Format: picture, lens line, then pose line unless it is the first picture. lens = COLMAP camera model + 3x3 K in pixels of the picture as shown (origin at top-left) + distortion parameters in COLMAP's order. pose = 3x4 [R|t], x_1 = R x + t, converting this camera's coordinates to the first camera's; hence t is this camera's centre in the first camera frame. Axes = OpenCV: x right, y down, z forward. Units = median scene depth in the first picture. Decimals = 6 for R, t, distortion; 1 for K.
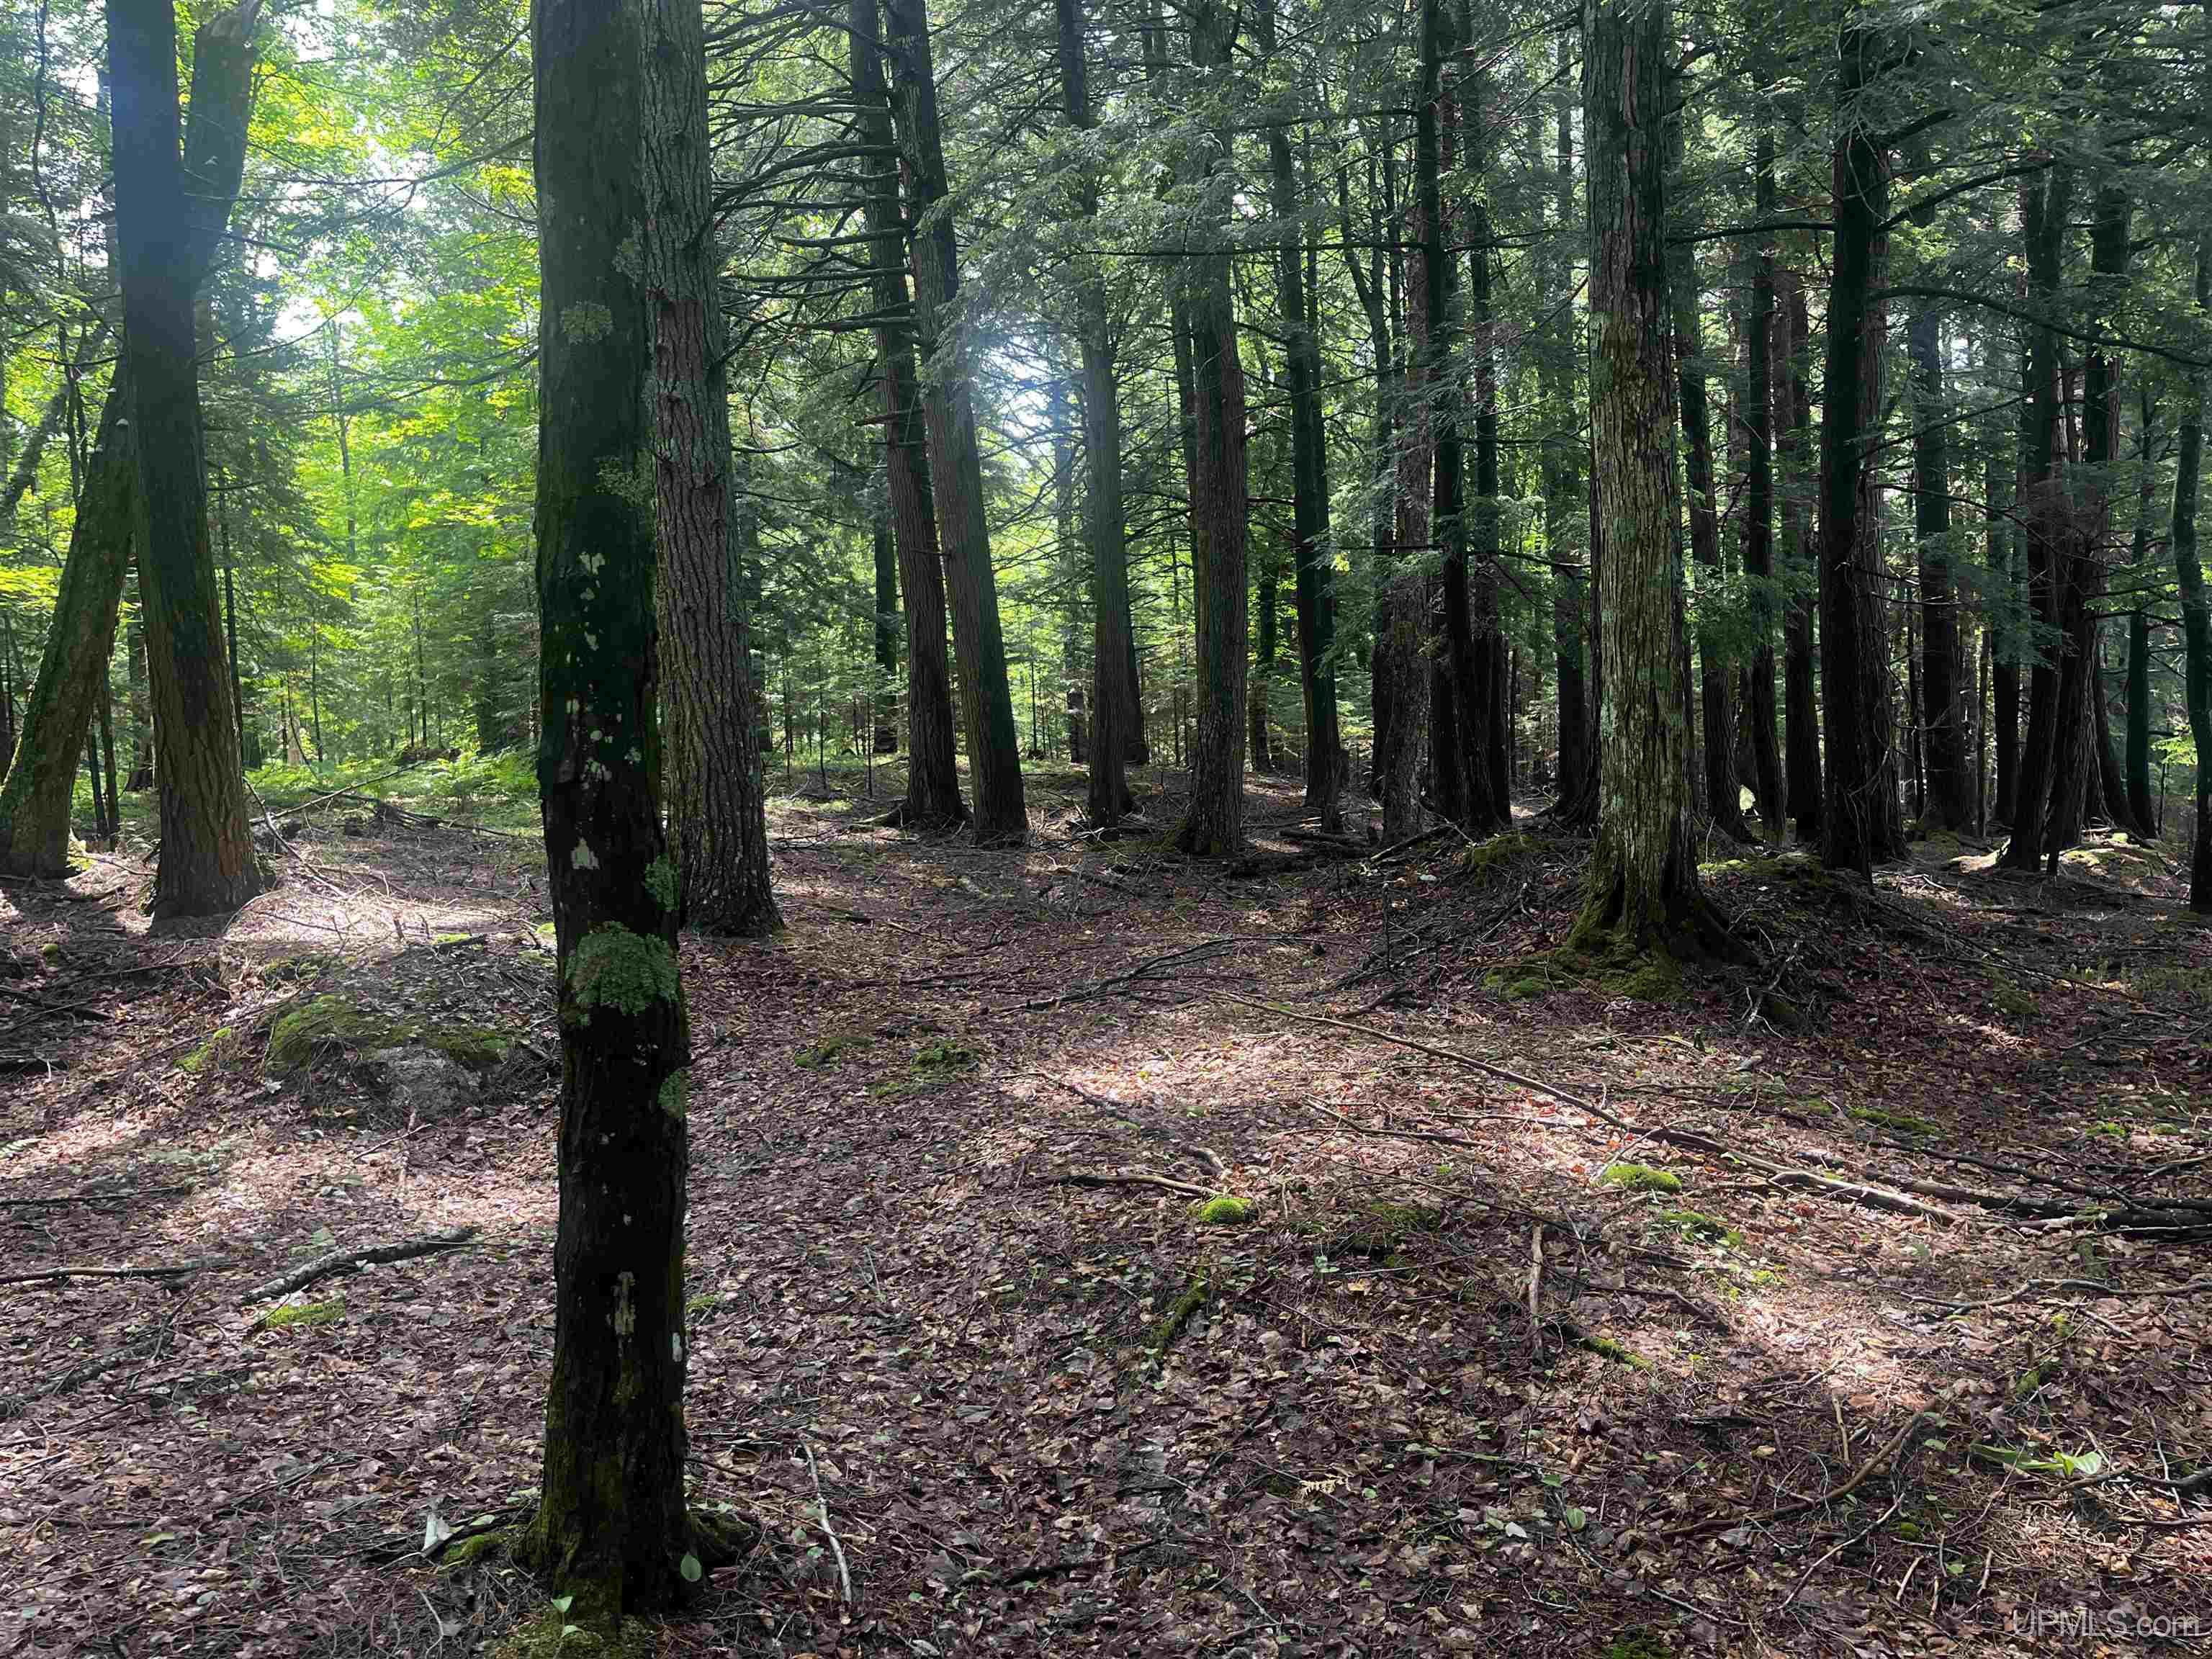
lens RADIAL K [[1683.1, 0, 1105.1], [0, 1683.1, 821.7], [0, 0, 1]] dist [-0.009656, -0.002151]
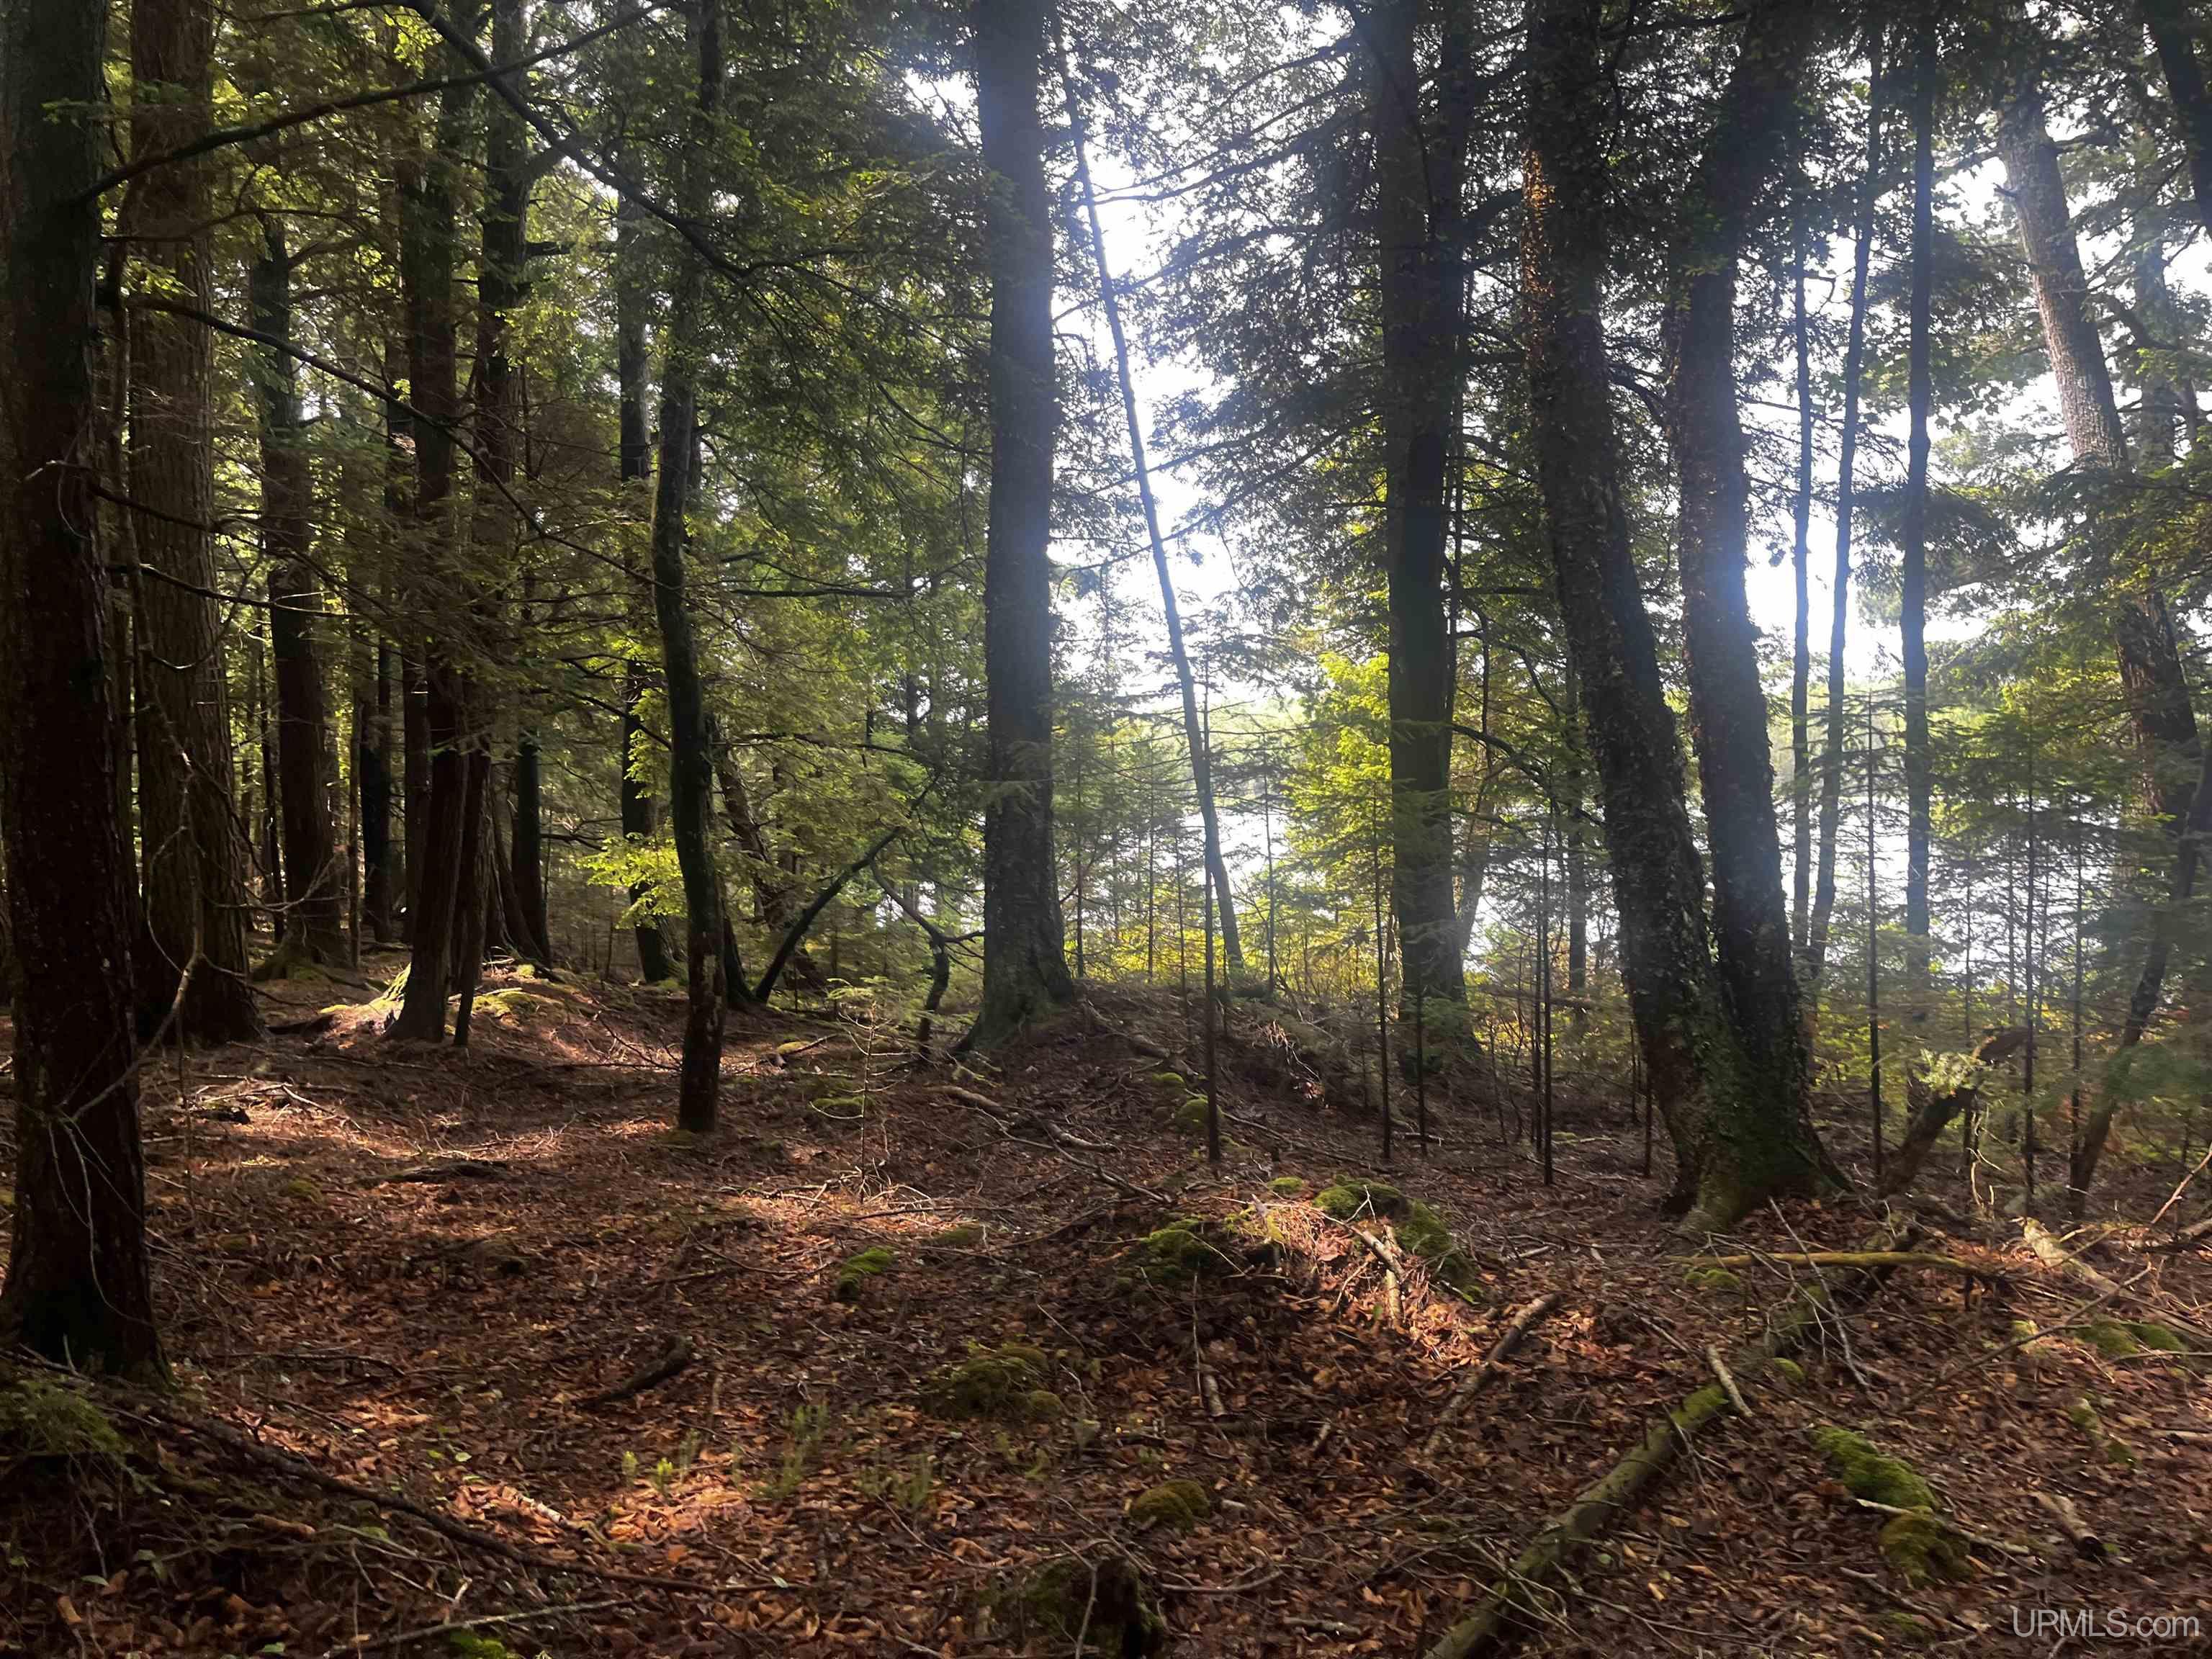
lens RADIAL K [[1683.1, 0, 1103.6], [0, 1683.1, 820.9], [0, 0, 1]] dist [-0.009656, -0.002151]
pose [[0.614895, 0.000094, 0.788609, 0.140009], [0.038536, 0.998802, -0.030166, -0.027396], [-0.787667, 0.048939, 0.614154, 0.283301]]
